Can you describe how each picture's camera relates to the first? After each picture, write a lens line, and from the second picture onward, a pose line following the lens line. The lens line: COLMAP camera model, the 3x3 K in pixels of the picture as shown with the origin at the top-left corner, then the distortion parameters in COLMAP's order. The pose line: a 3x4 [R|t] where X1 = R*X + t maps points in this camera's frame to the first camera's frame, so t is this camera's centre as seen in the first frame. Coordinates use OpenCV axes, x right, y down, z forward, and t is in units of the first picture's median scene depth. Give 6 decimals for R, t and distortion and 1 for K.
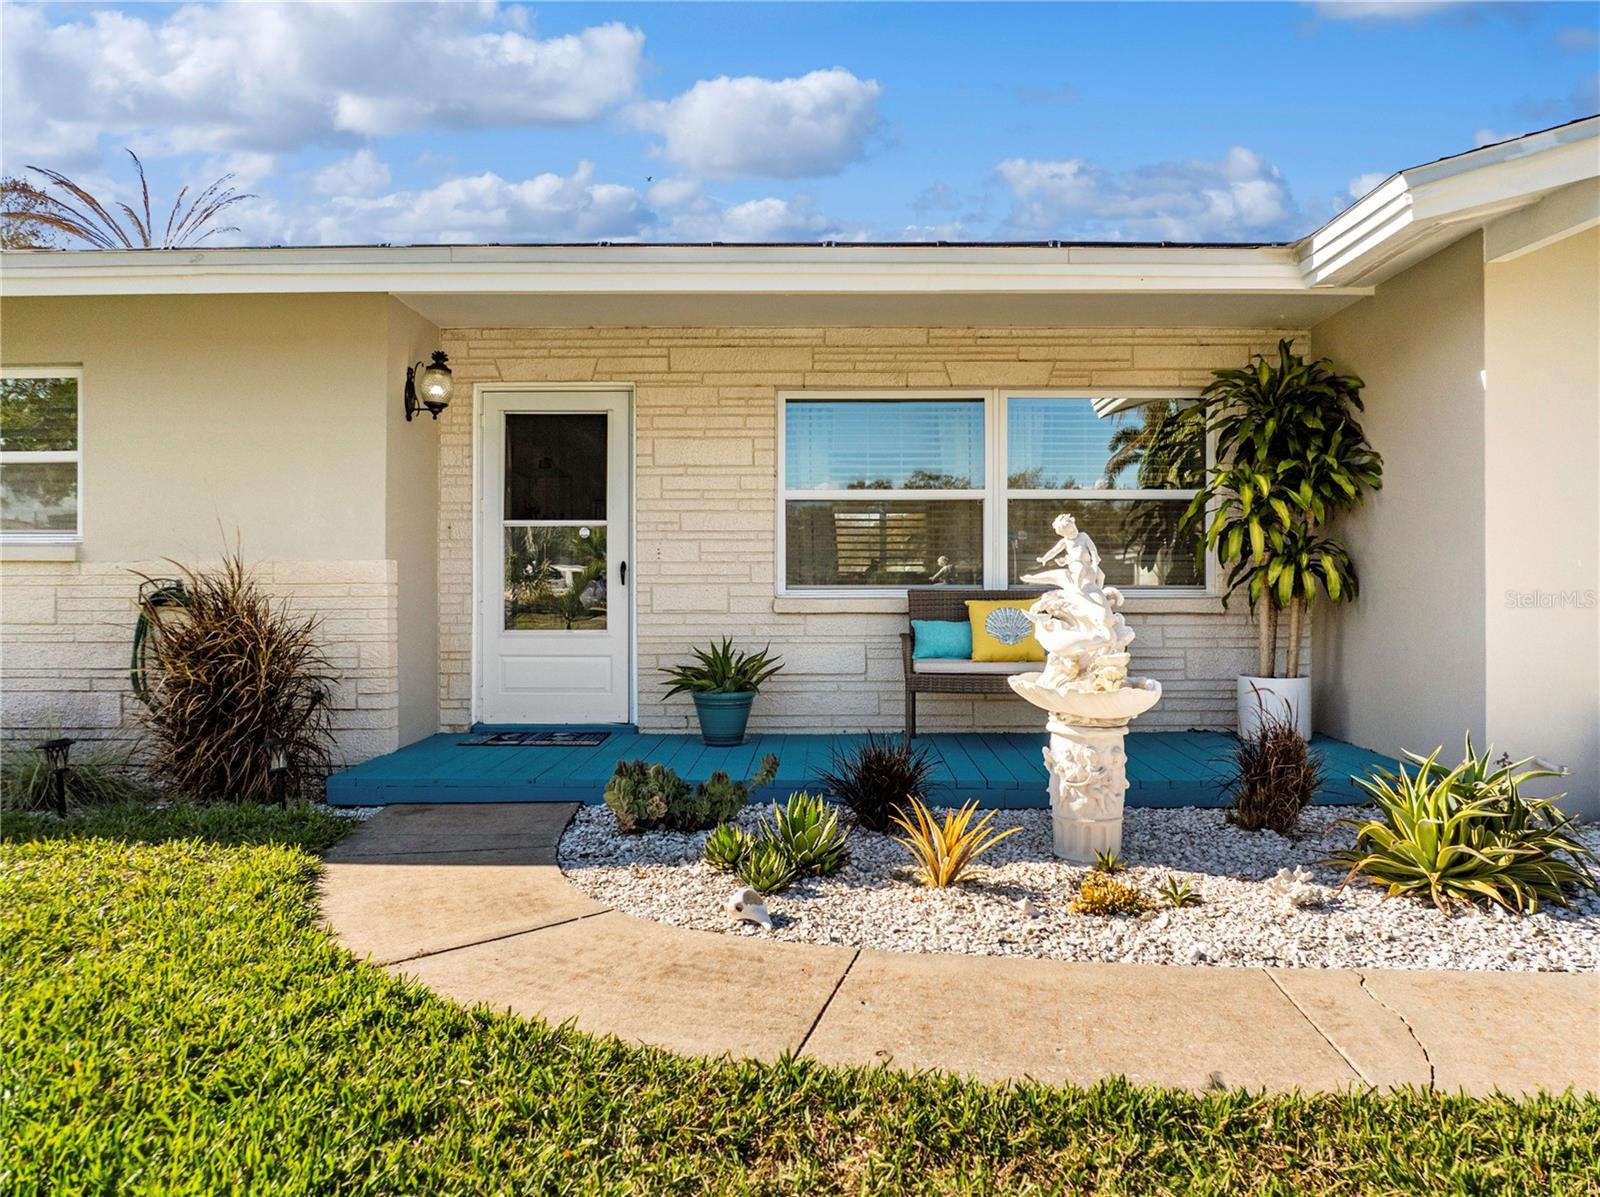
lens RADIAL K [[1139.6, 0, 813.2], [0, 1139.6, 588.7], [0, 0, 1]] dist [-0.033438, -0.010102]
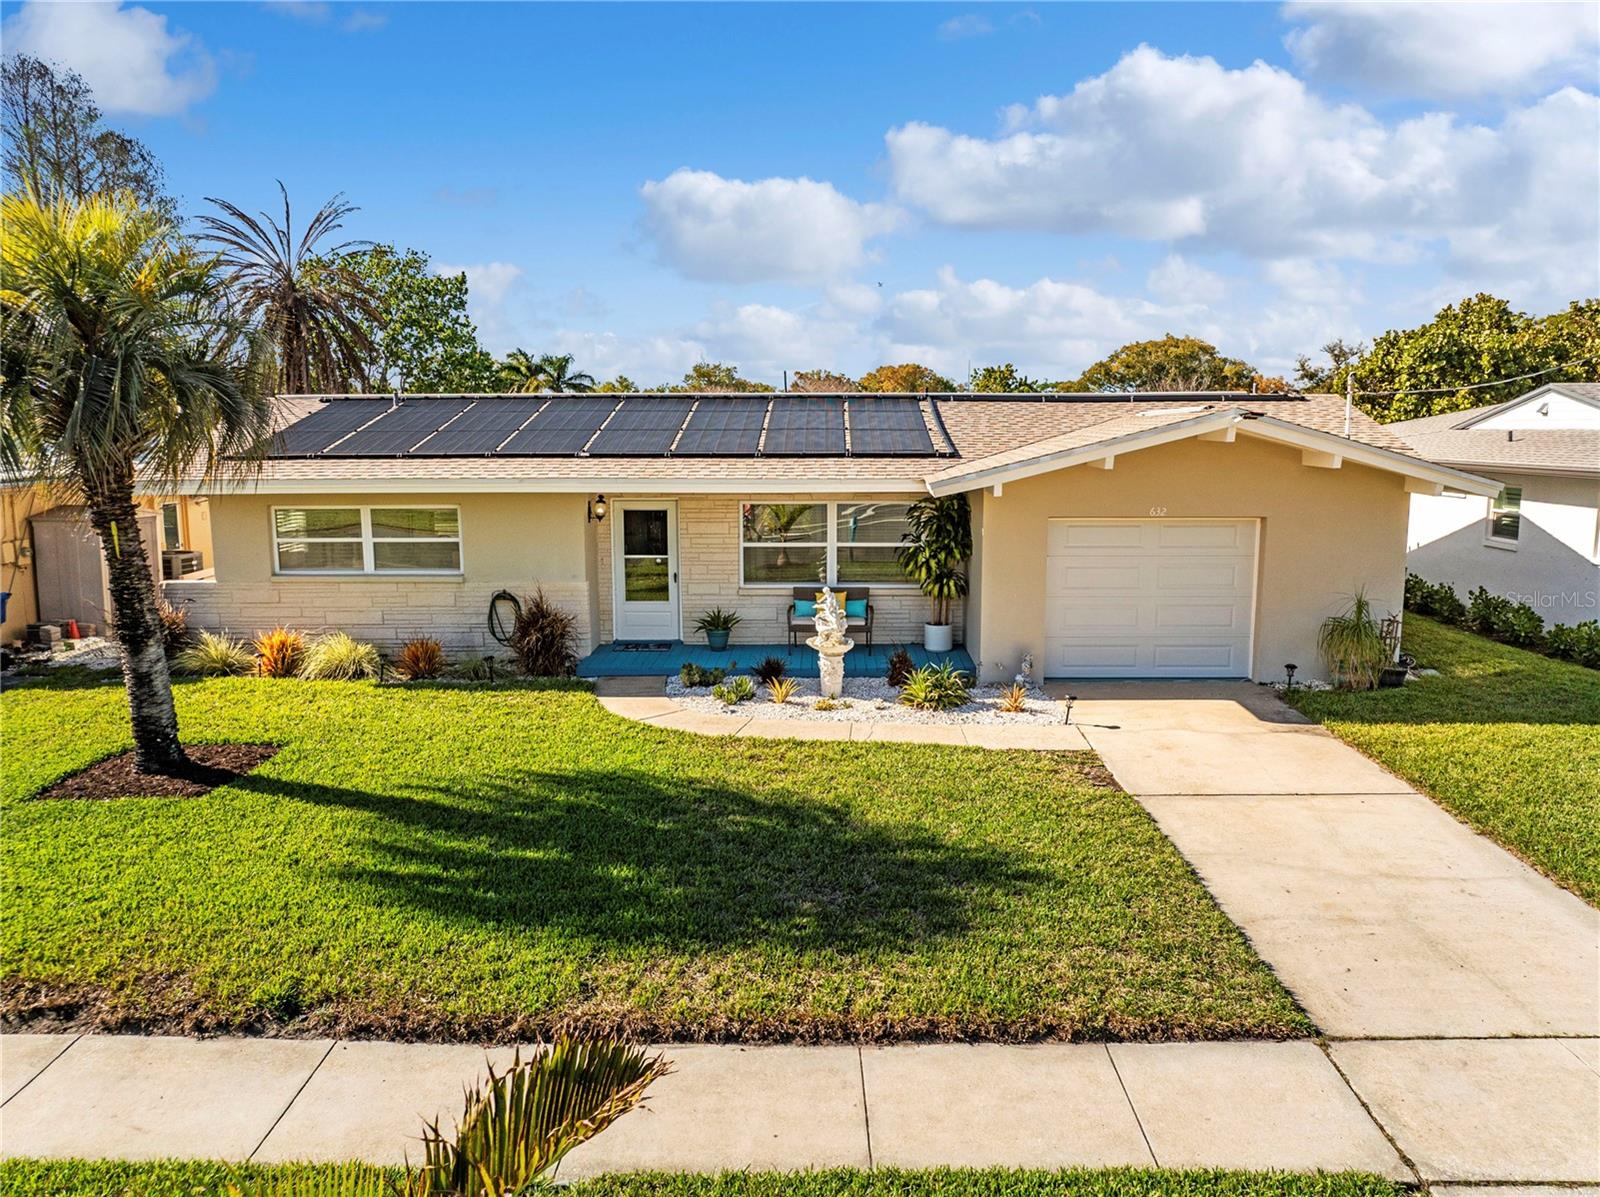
lens RADIAL K [[1126.7, 0, 812.6], [0, 1126.7, 594.2], [0, 0, 1]] dist [-0.043515, 0.012288]
pose [[0.999996, -0.002293, 0.001538, 0.137690], [0.002042, 0.989156, 0.146856, -0.381920], [-0.001858, -0.146853, 0.989157, -1.574228]]
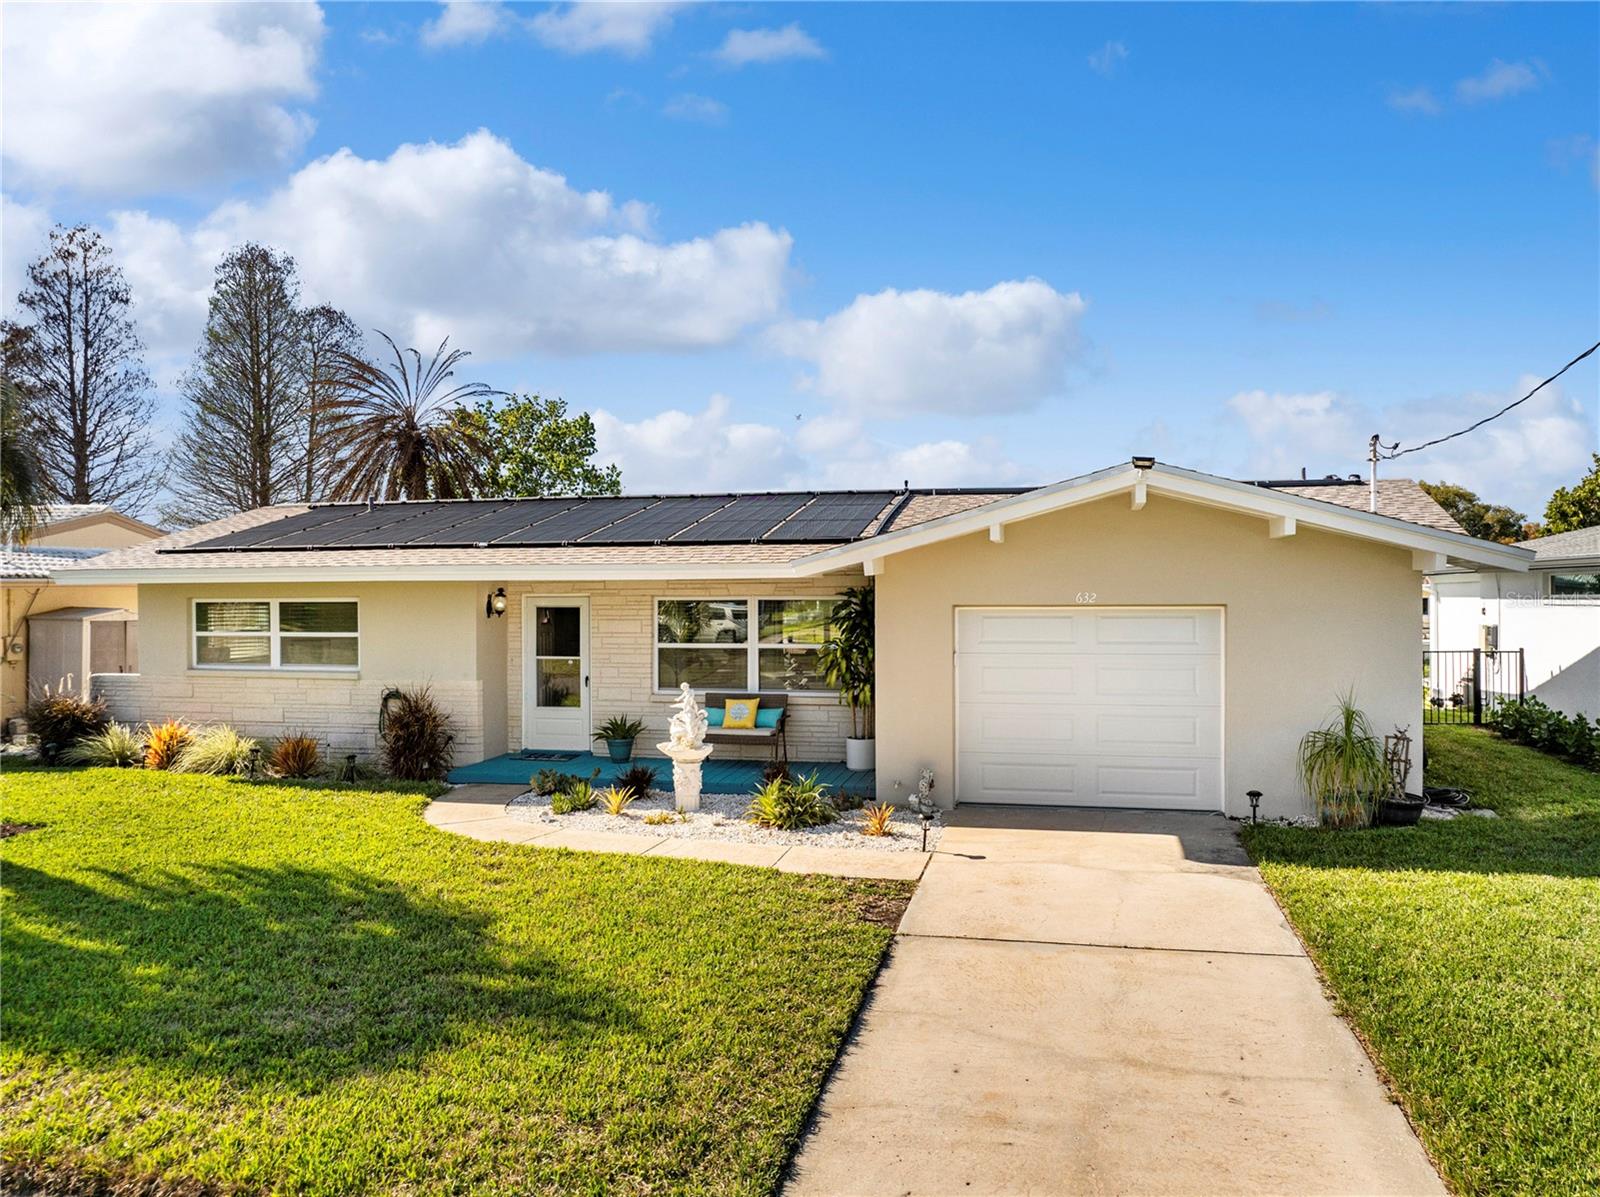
lens RADIAL K [[1139.6, 0, 813.2], [0, 1139.6, 588.7], [0, 0, 1]] dist [-0.033438, -0.010102]
pose [[0.978556, -0.005088, -0.205916, 0.826809], [0.004927, 0.999987, -0.001296, -0.217788], [0.205920, 0.000254, 0.978569, -1.217097]]
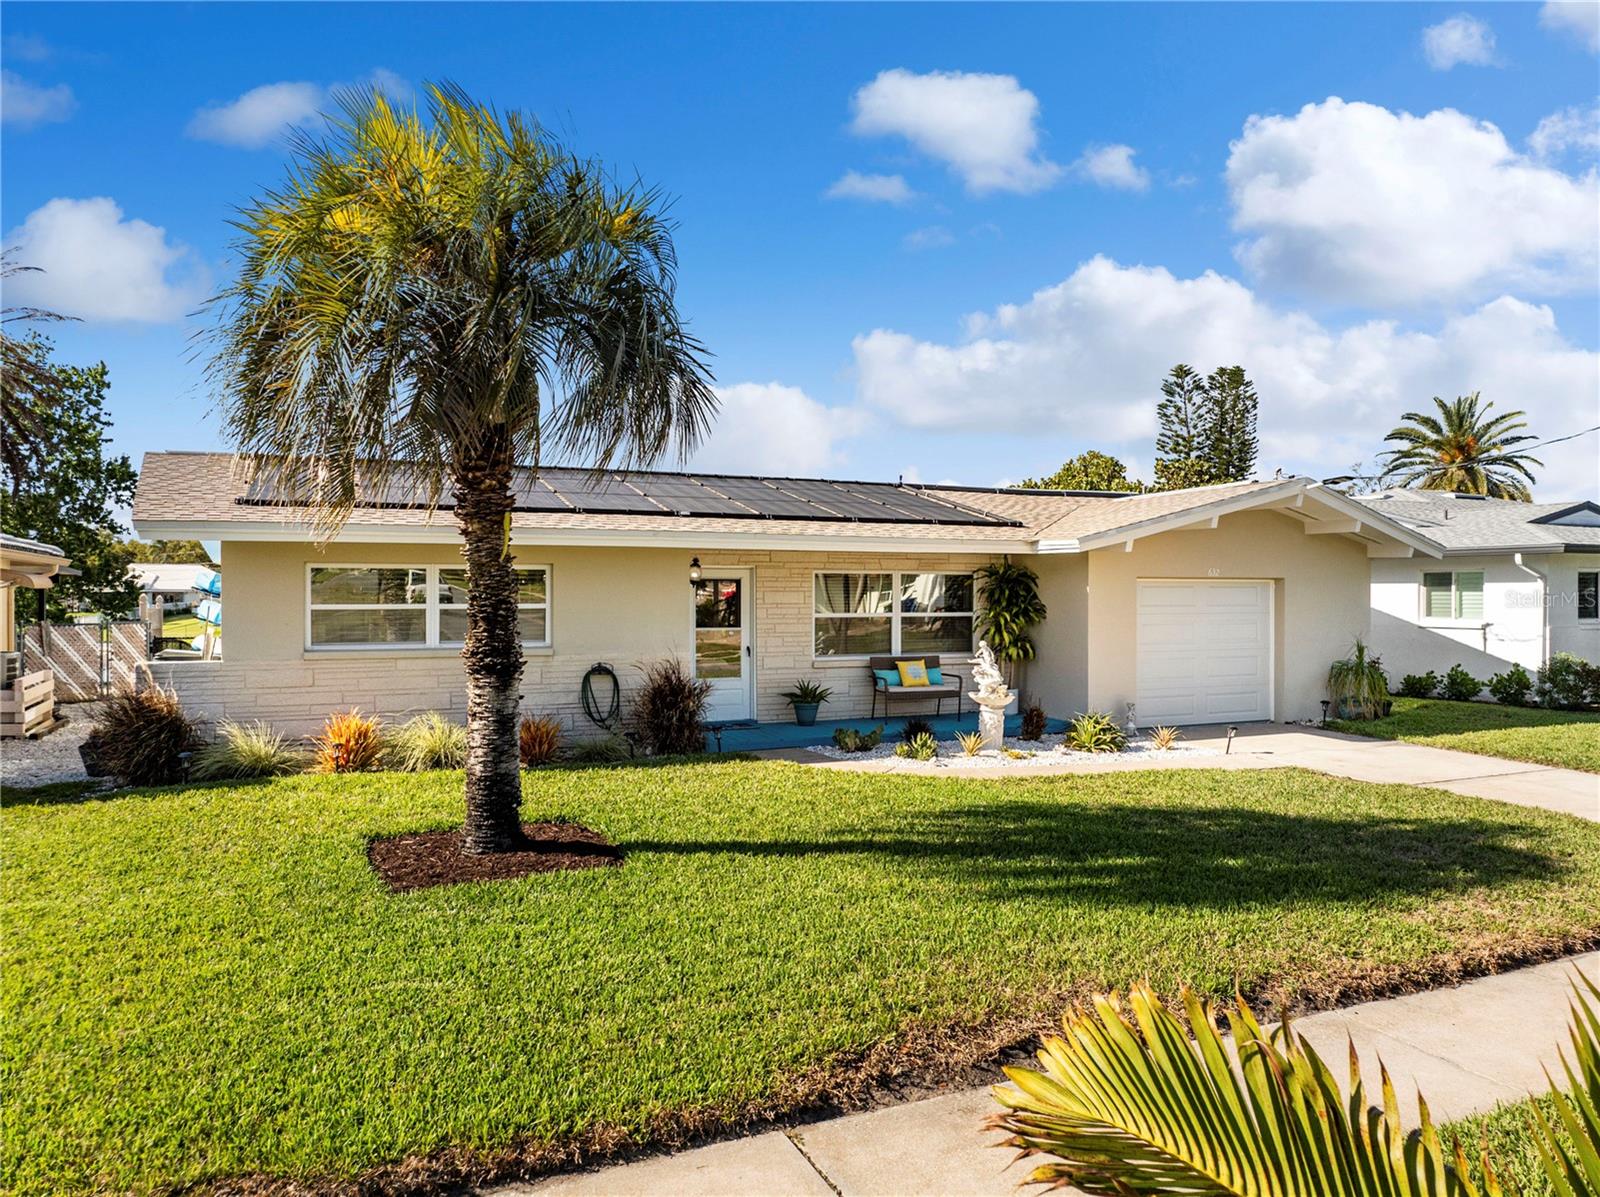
lens RADIAL K [[1126.7, 0, 812.6], [0, 1126.7, 594.2], [0, 0, 1]] dist [-0.043515, 0.012288]
pose [[0.907022, 0.000822, 0.421082, -1.151670], [-0.001981, 0.999995, 0.002315, -0.153150], [-0.421078, -0.002934, 0.907020, -1.226666]]
